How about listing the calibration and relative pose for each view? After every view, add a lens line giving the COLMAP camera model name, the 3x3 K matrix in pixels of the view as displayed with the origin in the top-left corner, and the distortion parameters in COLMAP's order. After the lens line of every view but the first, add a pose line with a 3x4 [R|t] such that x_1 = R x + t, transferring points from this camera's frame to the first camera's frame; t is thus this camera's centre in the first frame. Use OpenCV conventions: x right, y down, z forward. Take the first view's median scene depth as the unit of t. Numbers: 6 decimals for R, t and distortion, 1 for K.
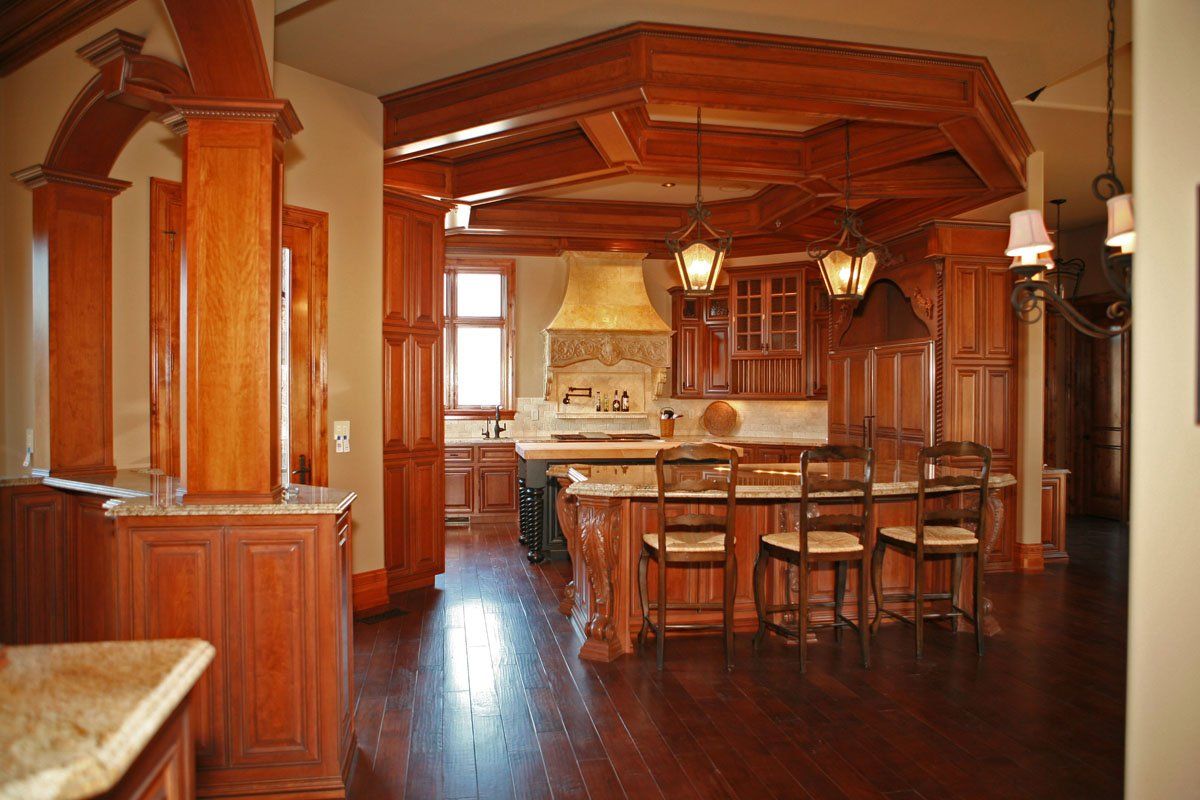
lens RADIAL K [[829.2, 0, 600.0], [0, 829.2, 400.0], [0, 0, 1]] dist [-0.113276, 0.078802]
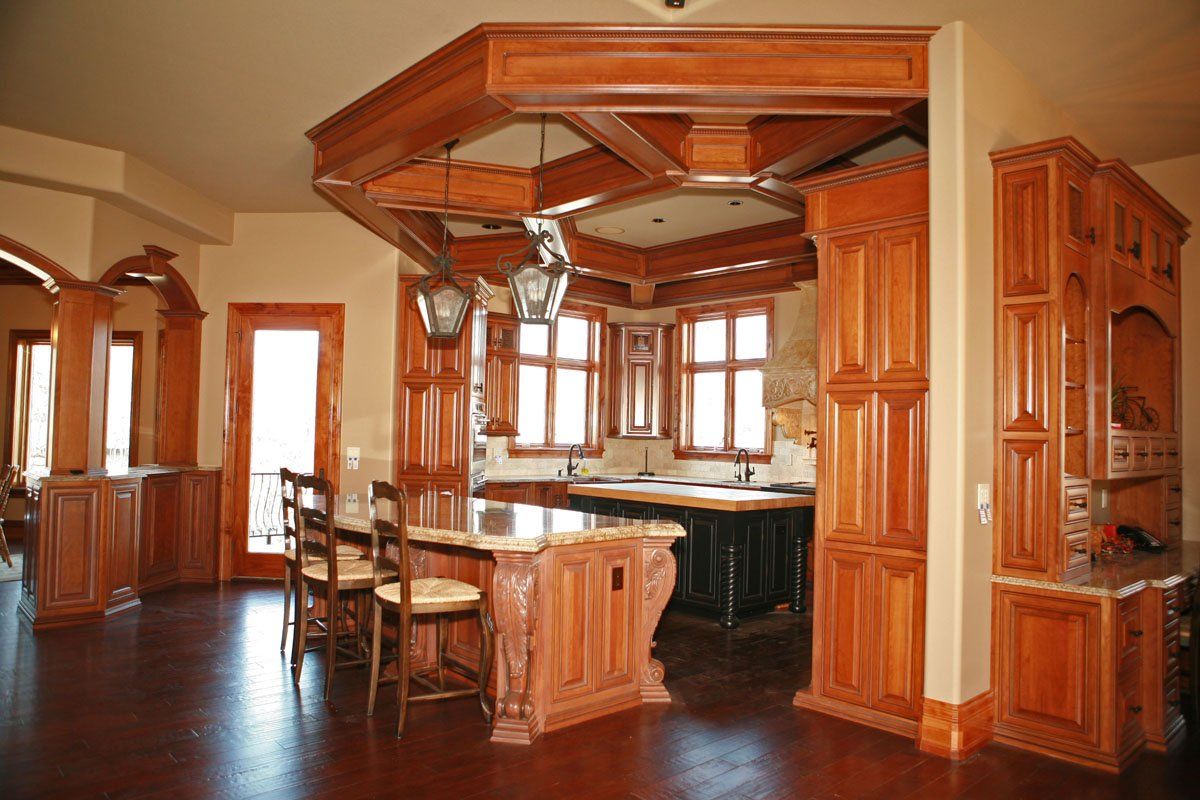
lens RADIAL K [[829.2, 0, 600.0], [0, 829.2, 400.0], [0, 0, 1]] dist [-0.113276, 0.078802]
pose [[0.540316, -0.024230, -0.841113, 0.599781], [-0.026252, 0.998613, -0.045631, -0.001347], [0.841053, 0.046736, 0.538930, 0.318497]]
